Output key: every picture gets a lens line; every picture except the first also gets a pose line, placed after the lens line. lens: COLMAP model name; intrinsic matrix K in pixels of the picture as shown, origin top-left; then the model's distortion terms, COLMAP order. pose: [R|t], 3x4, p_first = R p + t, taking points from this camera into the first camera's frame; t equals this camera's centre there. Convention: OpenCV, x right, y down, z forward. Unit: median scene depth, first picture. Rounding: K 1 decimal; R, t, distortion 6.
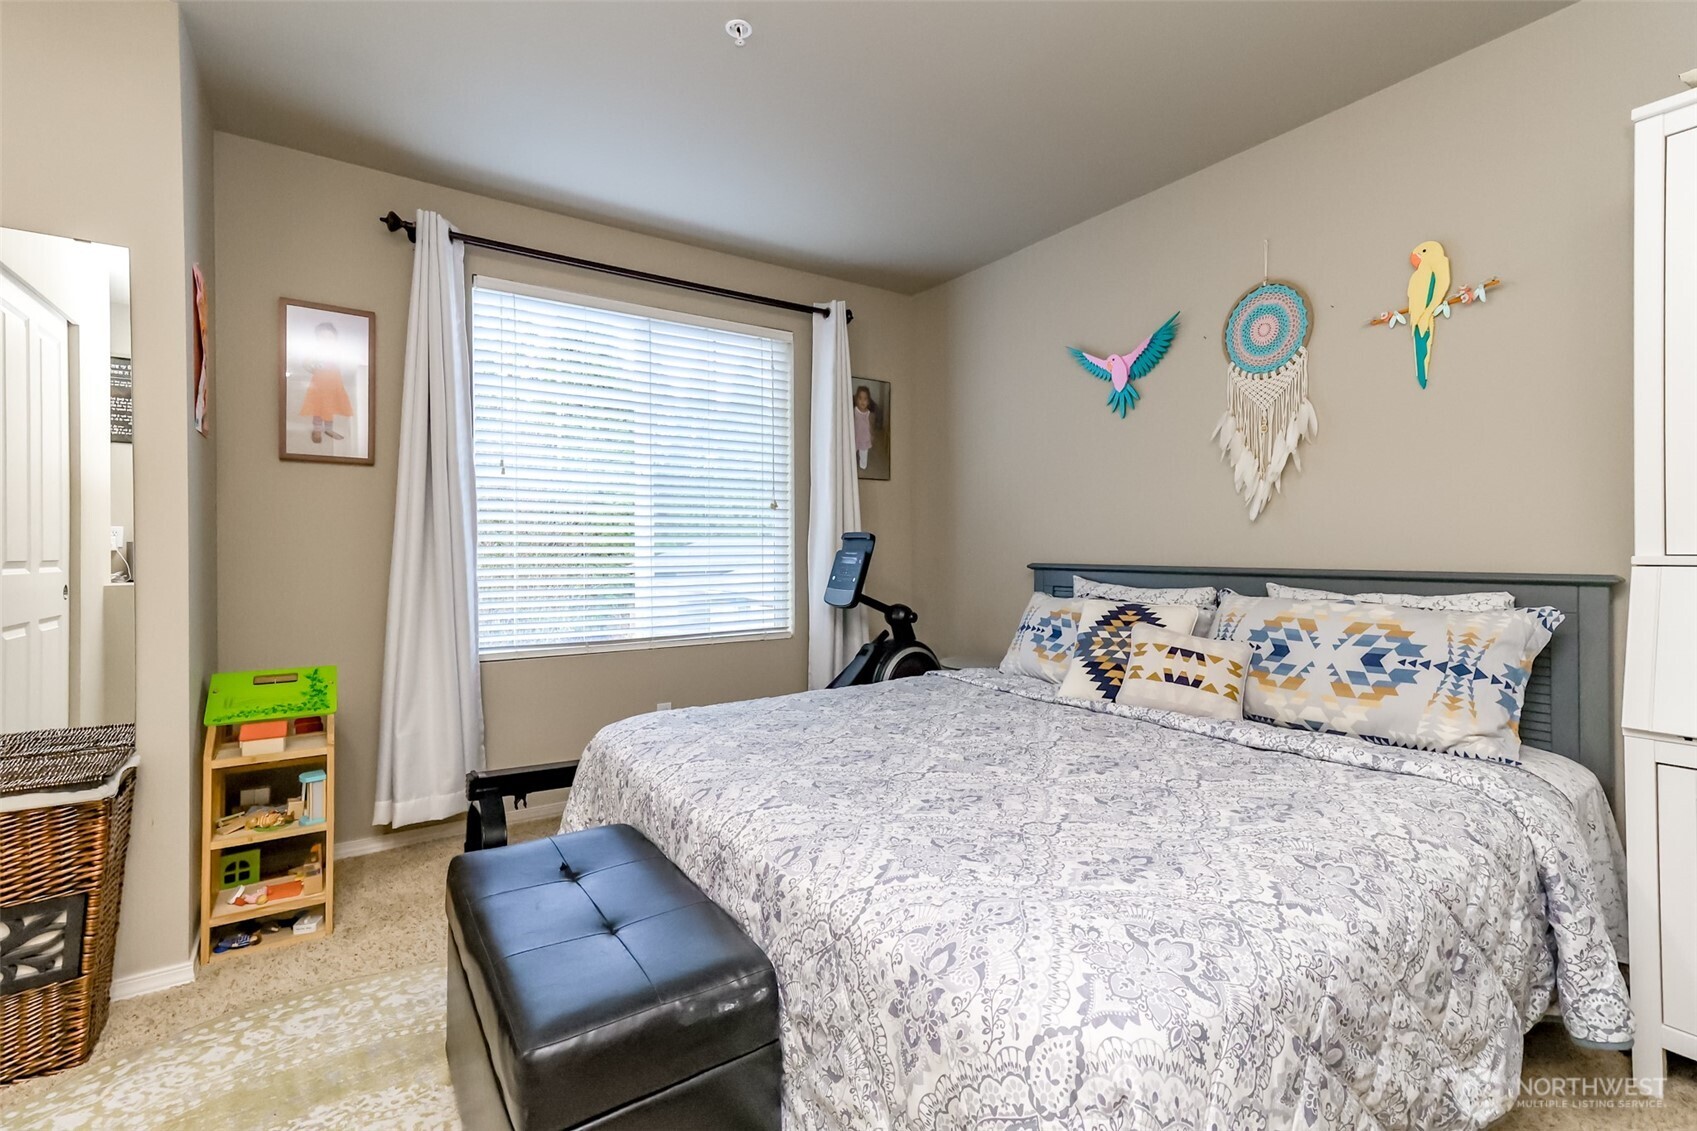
lens RADIAL K [[786.6, 0, 849.0], [0, 786.6, 559.5], [0, 0, 1]] dist [0.022496, -0.000093]
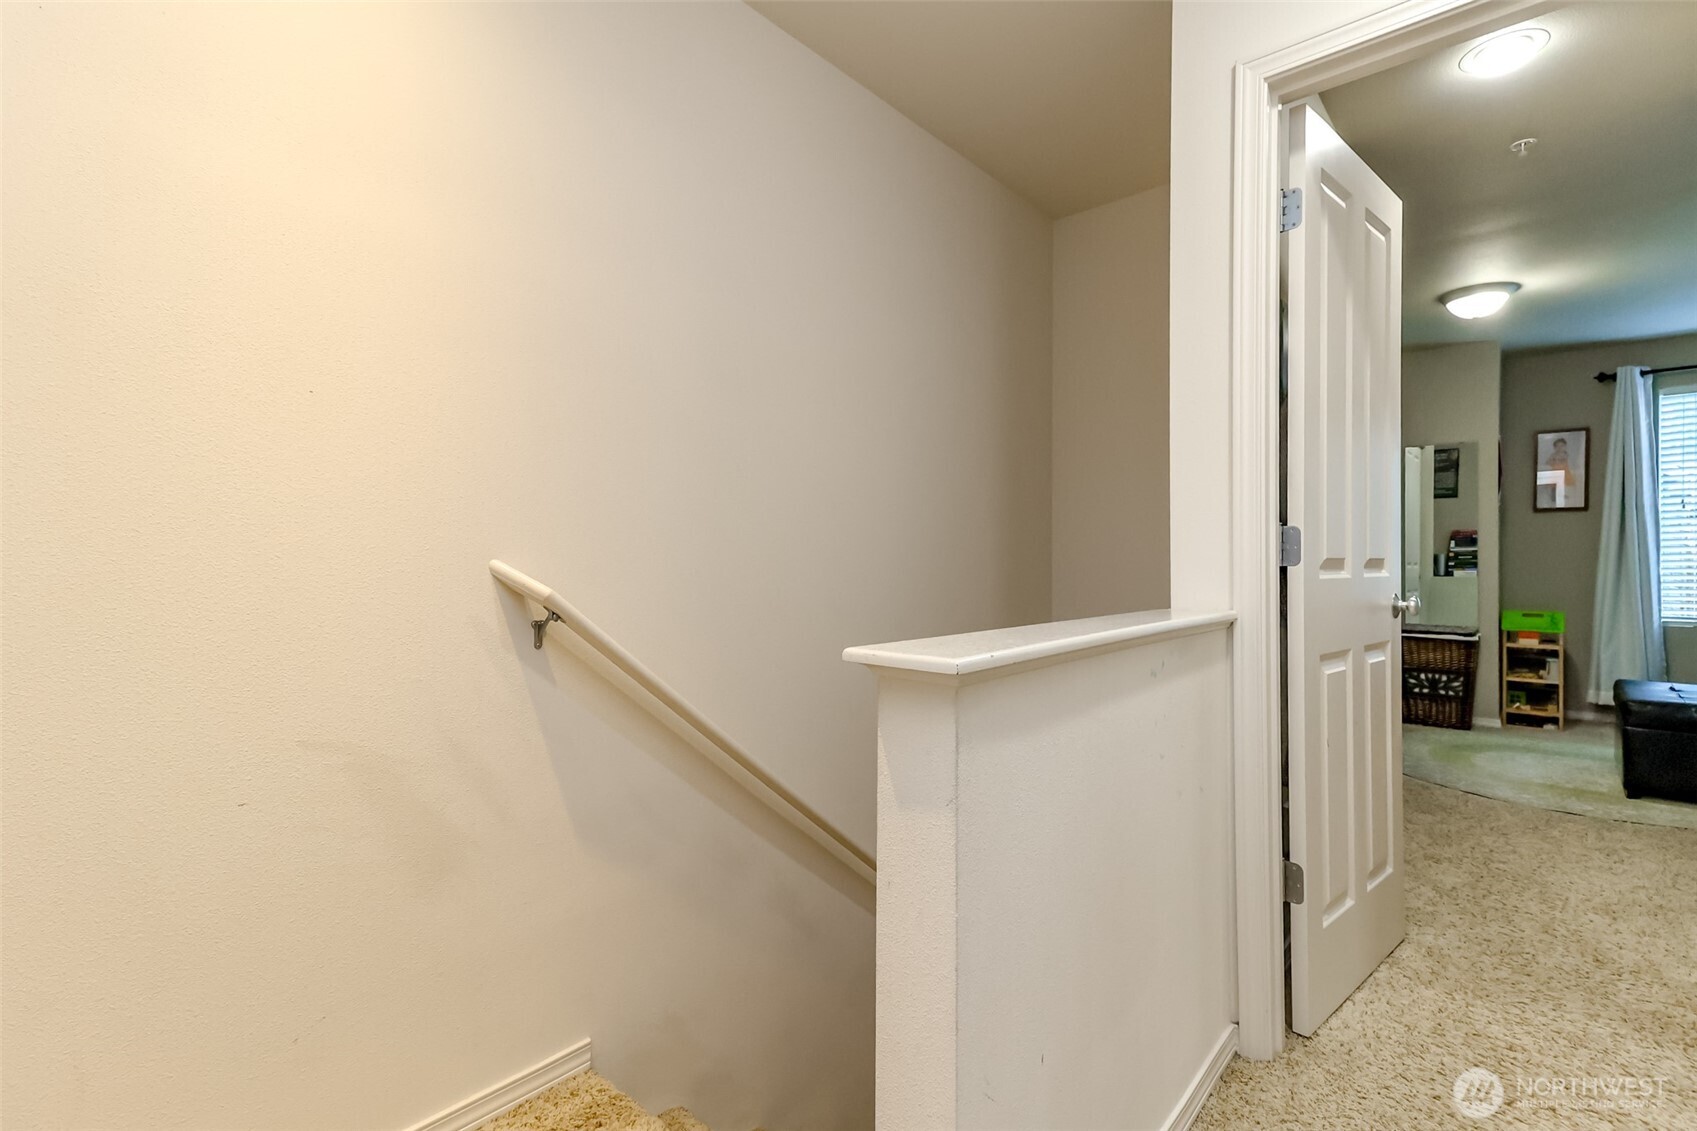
lens RADIAL K [[771.5, 0, 893.1], [0, 771.5, 560.5], [0, 0, 1]] dist [0.018318, 0.000125]
pose [[0.279131, -0.005743, -0.960236, 0.865708], [-0.014192, 0.999848, -0.010105, 0.047945], [0.960148, 0.016448, 0.279007, -1.312386]]
